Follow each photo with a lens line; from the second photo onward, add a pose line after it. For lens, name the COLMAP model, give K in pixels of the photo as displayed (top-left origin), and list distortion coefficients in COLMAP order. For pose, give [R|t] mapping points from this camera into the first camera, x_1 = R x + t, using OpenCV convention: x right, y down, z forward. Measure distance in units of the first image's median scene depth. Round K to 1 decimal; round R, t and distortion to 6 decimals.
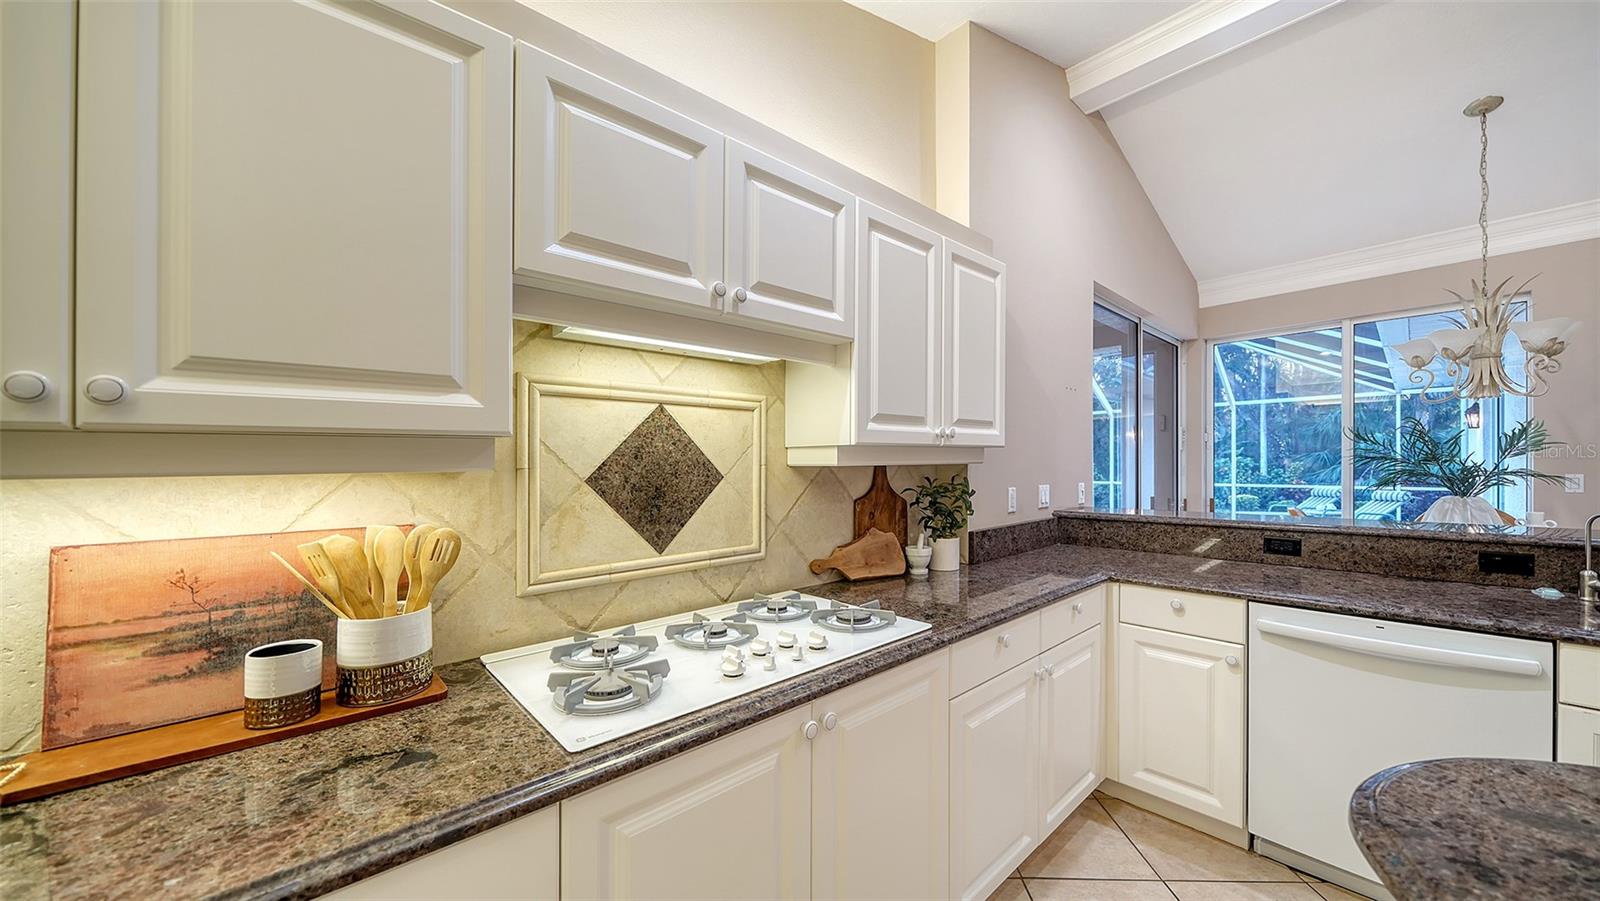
lens RADIAL K [[560.3, 0, 801.0], [0, 560.3, 452.8], [0, 0, 1]] dist [-0.004839, -0.000574]
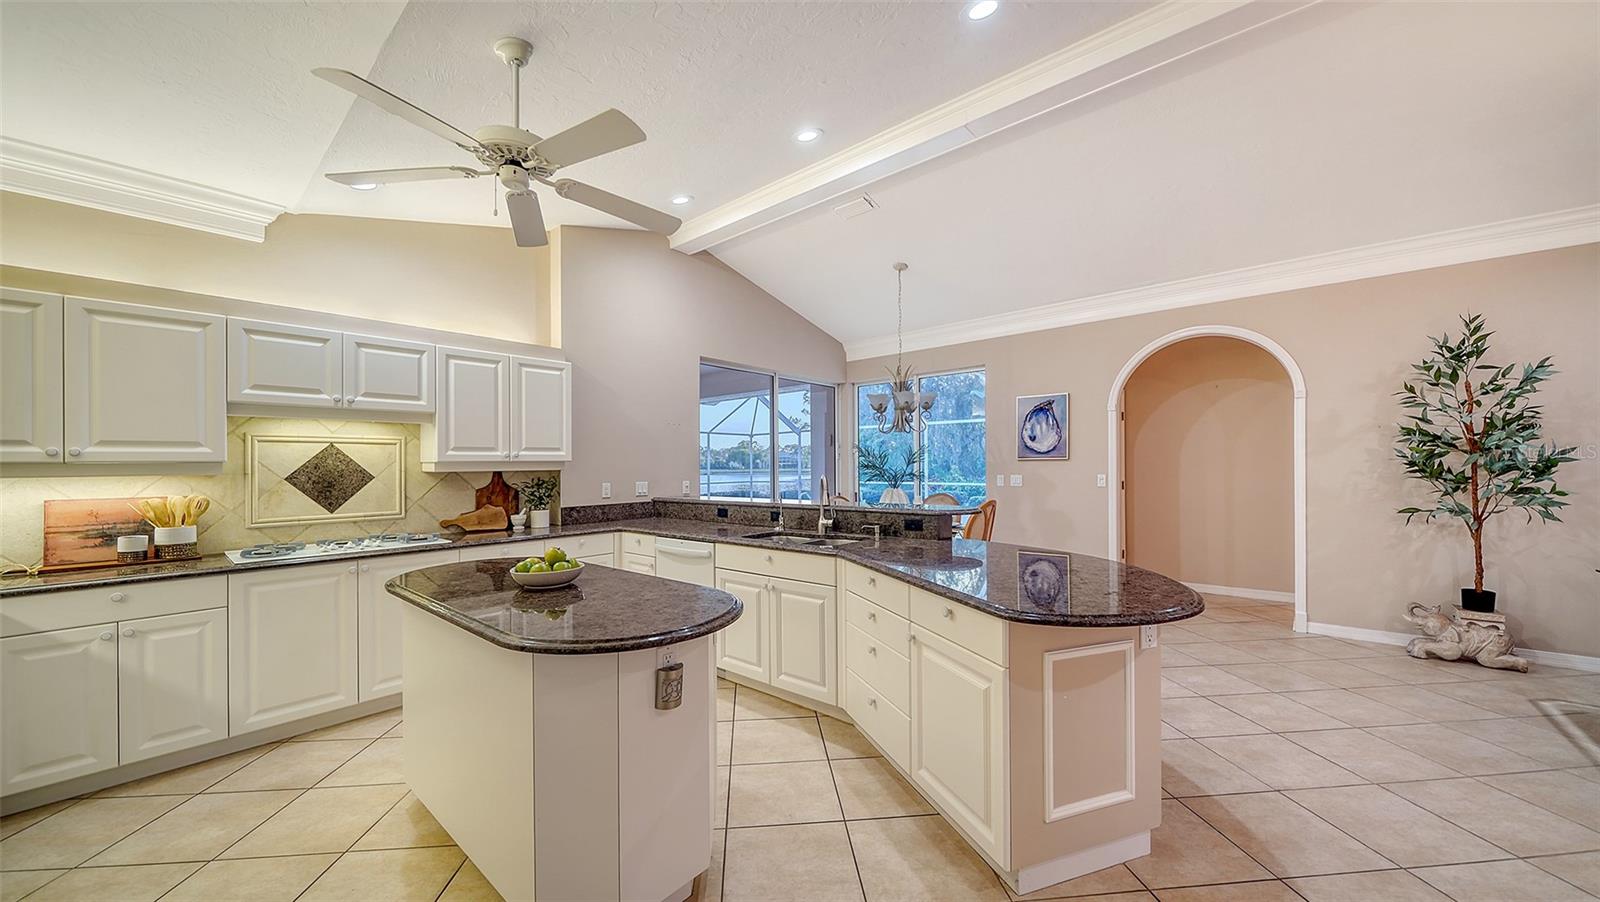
lens RADIAL K [[562.1, 0, 800.6], [0, 562.1, 461.2], [0, 0, 1]] dist [-0.003735, -0.000998]
pose [[0.991881, -0.000376, 0.127172, 1.067344], [-0.000807, 0.999957, 0.009249, -0.034066], [-0.127170, -0.009277, 0.991838, -1.150569]]
